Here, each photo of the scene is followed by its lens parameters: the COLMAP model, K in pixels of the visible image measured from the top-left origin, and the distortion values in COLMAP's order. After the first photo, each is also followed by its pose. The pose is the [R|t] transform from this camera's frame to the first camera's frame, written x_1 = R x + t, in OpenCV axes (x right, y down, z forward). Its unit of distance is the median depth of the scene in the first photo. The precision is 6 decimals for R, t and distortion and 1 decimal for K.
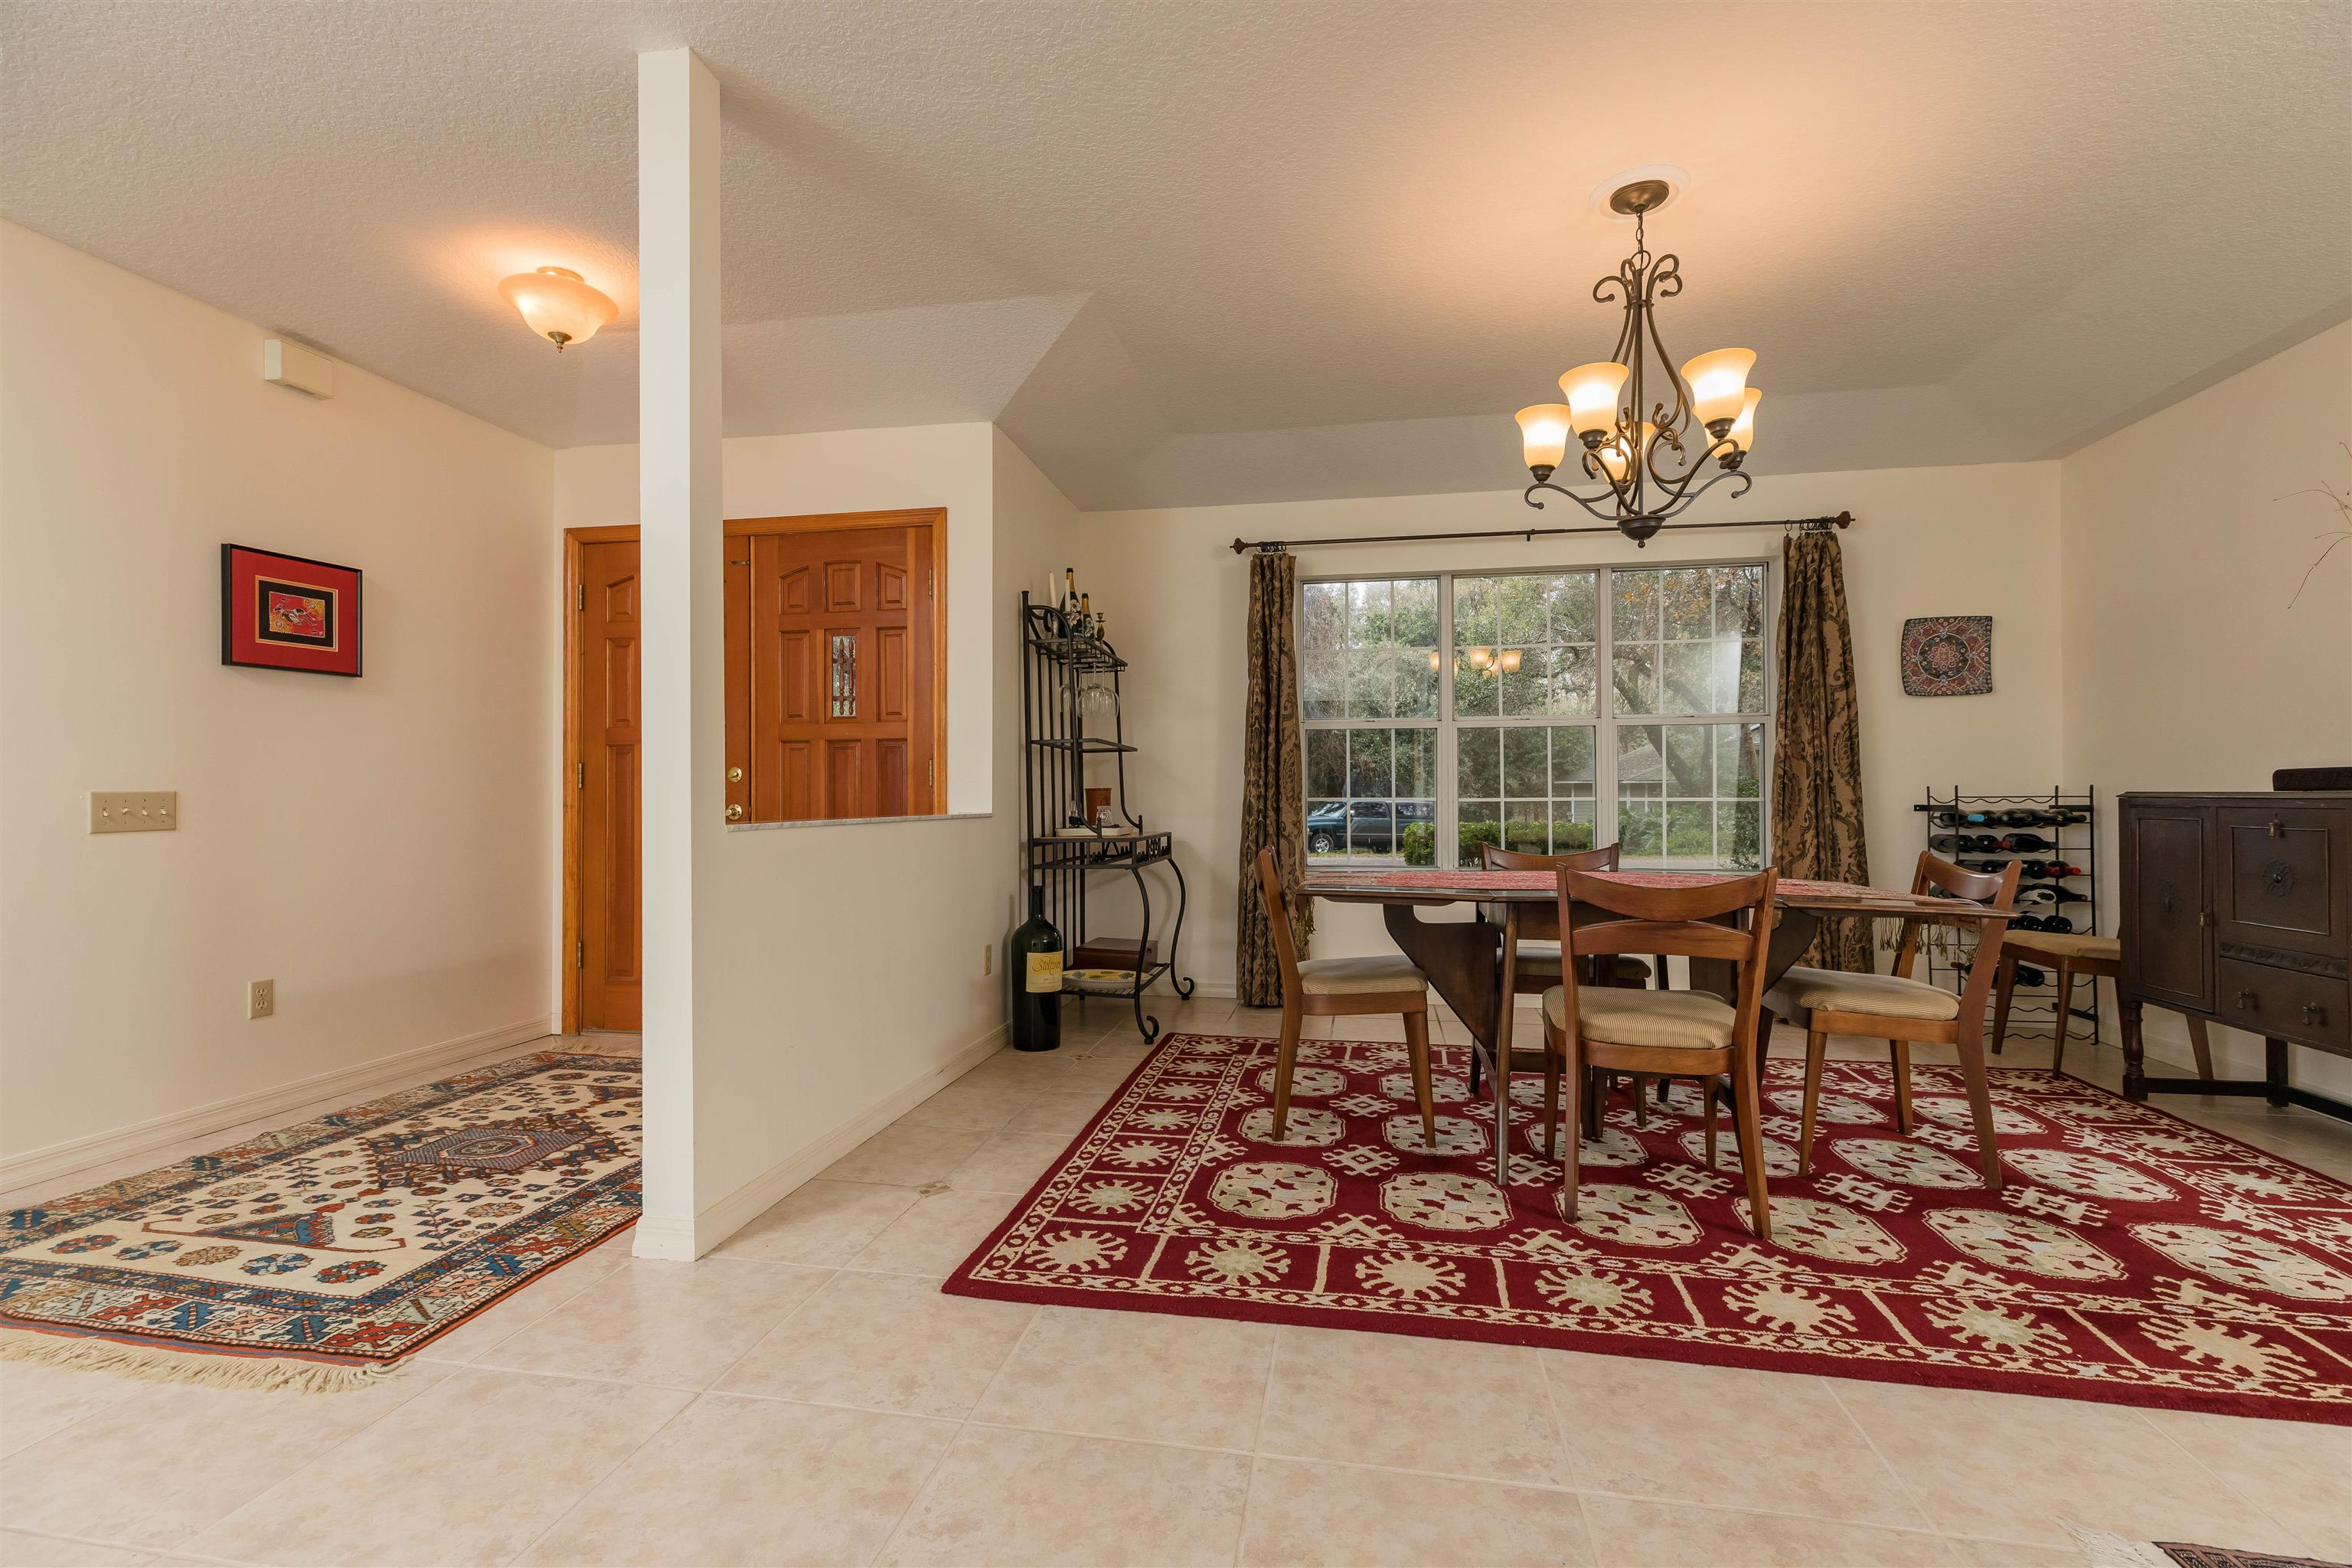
lens RADIAL K [[1065.4, 0, 1116.9], [0, 1065.4, 780.4], [0, 0, 1]] dist [0.003428, -0.000252]
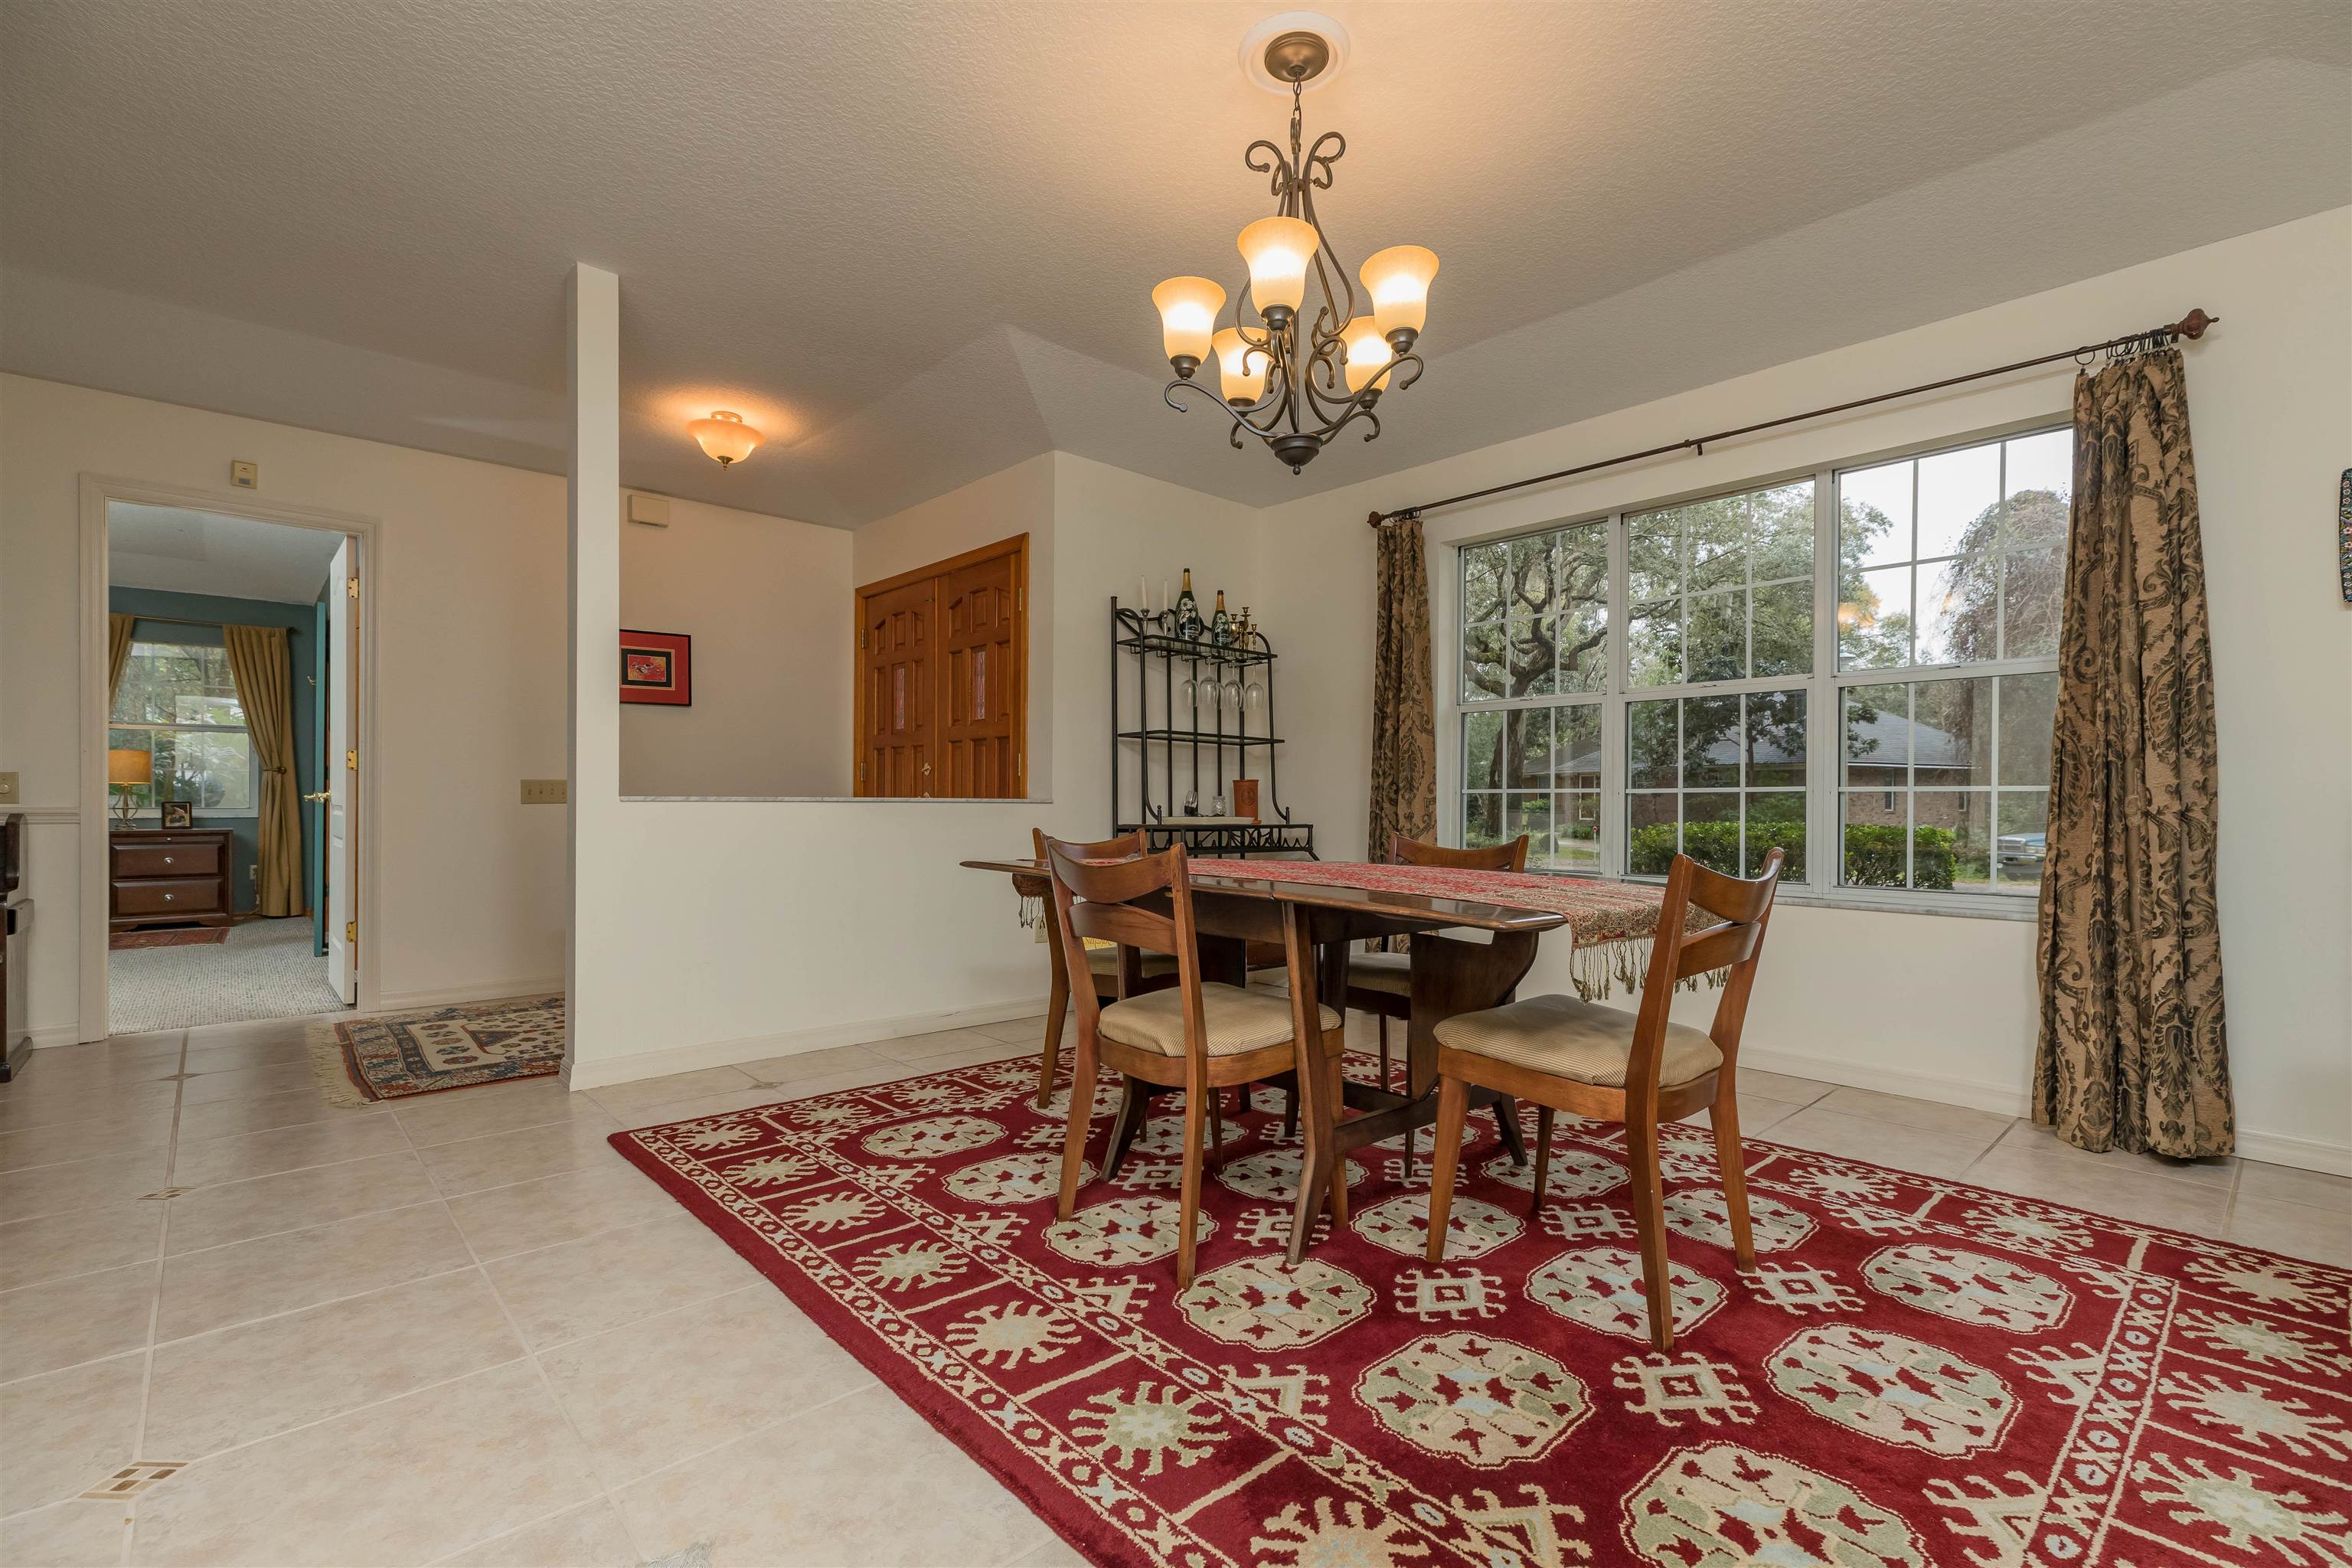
lens RADIAL K [[1058.0, 0, 1214.8], [0, 1058.0, 792.2], [0, 0, 1]] dist [0.004338, -0.000042]
pose [[0.802464, -0.002035, -0.596697, 1.092126], [0.001516, 0.999998, -0.001372, 0.039787], [0.596698, 0.000197, 0.802466, 0.334531]]
